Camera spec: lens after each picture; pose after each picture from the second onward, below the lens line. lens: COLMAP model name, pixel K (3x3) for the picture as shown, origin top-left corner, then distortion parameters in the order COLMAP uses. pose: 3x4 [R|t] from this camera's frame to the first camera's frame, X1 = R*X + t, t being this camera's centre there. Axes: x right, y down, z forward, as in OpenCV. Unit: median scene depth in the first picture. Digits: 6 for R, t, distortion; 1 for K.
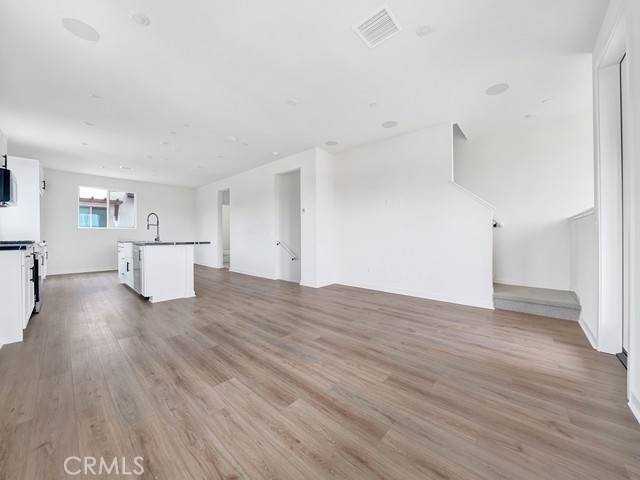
lens RADIAL K [[232.9, 0, 320.0], [0, 232.9, 240.0], [0, 0, 1]] dist [-0.021838, -0.000140]
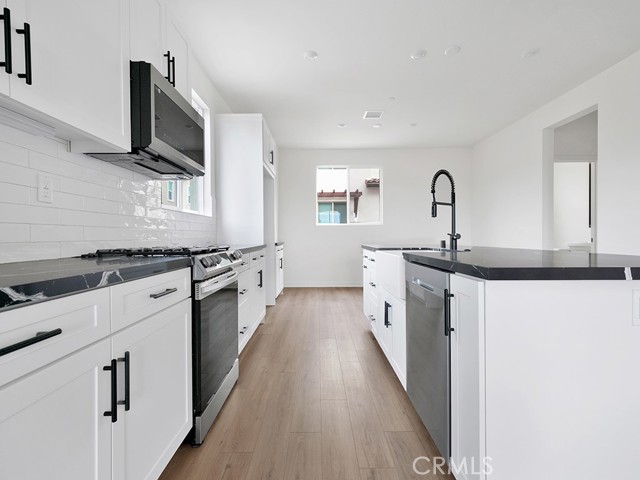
lens RADIAL K [[293.6, 0, 318.4], [0, 293.6, 239.3], [0, 0, 1]] dist [0.003815, 0.001960]
pose [[0.661431, 0.003211, -0.749999, -0.382529], [-0.006989, 0.999974, -0.001882, -0.006037], [0.749973, 0.006487, 0.661436, 0.412829]]
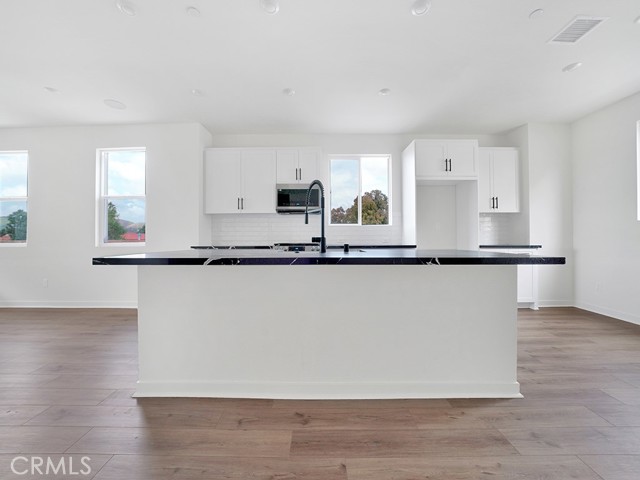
lens RADIAL K [[235.0, 0, 317.5], [0, 235.0, 238.6], [0, 0, 1]] dist [-0.019155, 0.000390]
pose [[-0.753475, 0.000778, -0.657477, -0.342148], [-0.007147, 0.999931, 0.009374, -0.015612], [0.657438, 0.011762, -0.753417, 0.981235]]
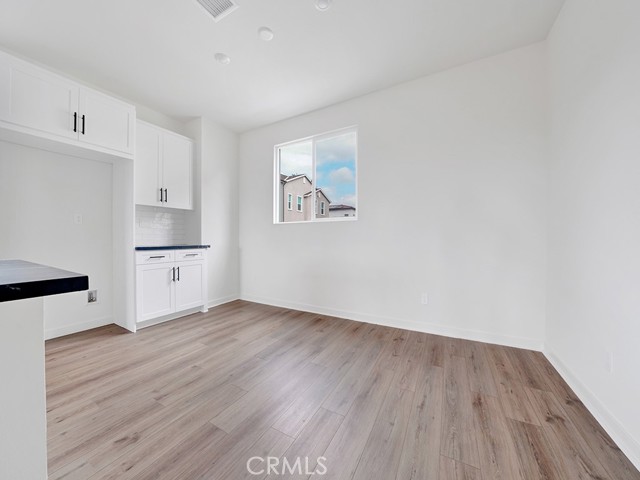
lens RADIAL K [[232.6, 0, 318.4], [0, 232.6, 242.5], [0, 0, 1]] dist [-0.023367, -0.000016]
pose [[0.212398, 0.016488, -0.977044, -0.525292], [-0.016473, 0.999776, 0.013290, -0.016309], [0.977044, 0.013272, 0.212622, 1.050023]]
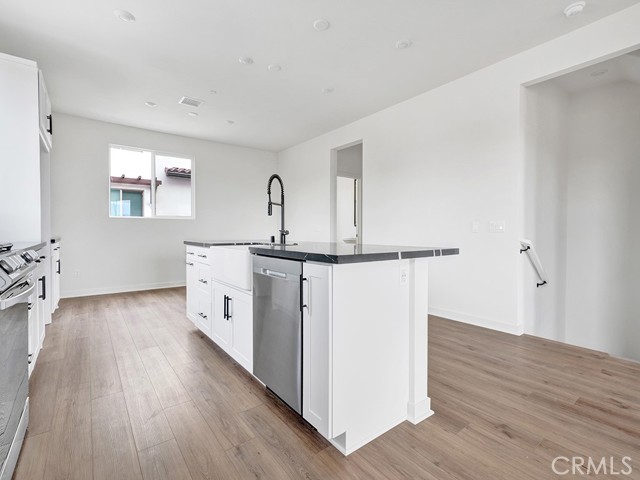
lens RADIAL K [[302.9, 0, 319.5], [0, 302.9, 237.5], [0, 0, 1]] dist [0.000579, 0.000451]
pose [[0.981076, 0.005598, -0.193541, -0.407490], [-0.005087, 0.999982, 0.003135, -0.005954], [0.193555, -0.002092, 0.981087, 0.362092]]
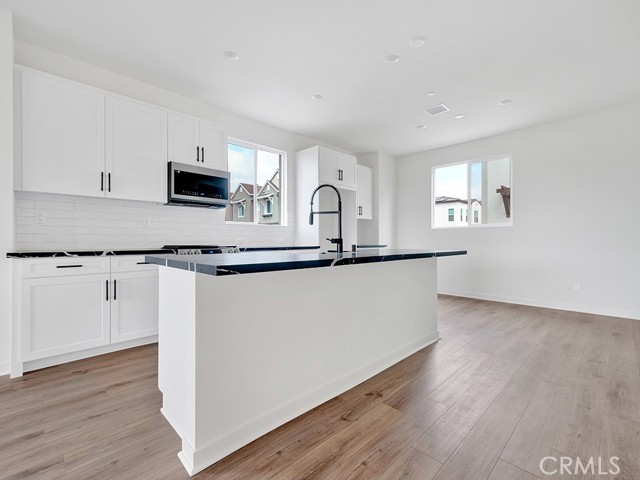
lens RADIAL K [[293.6, 0, 318.4], [0, 293.6, 239.3], [0, 0, 1]] dist [0.003815, 0.001960]
pose [[-0.073730, -0.002563, -0.997275, -0.149337], [-0.016194, 0.999868, -0.001372, -0.012452], [0.997147, 0.016048, -0.073762, 0.768042]]
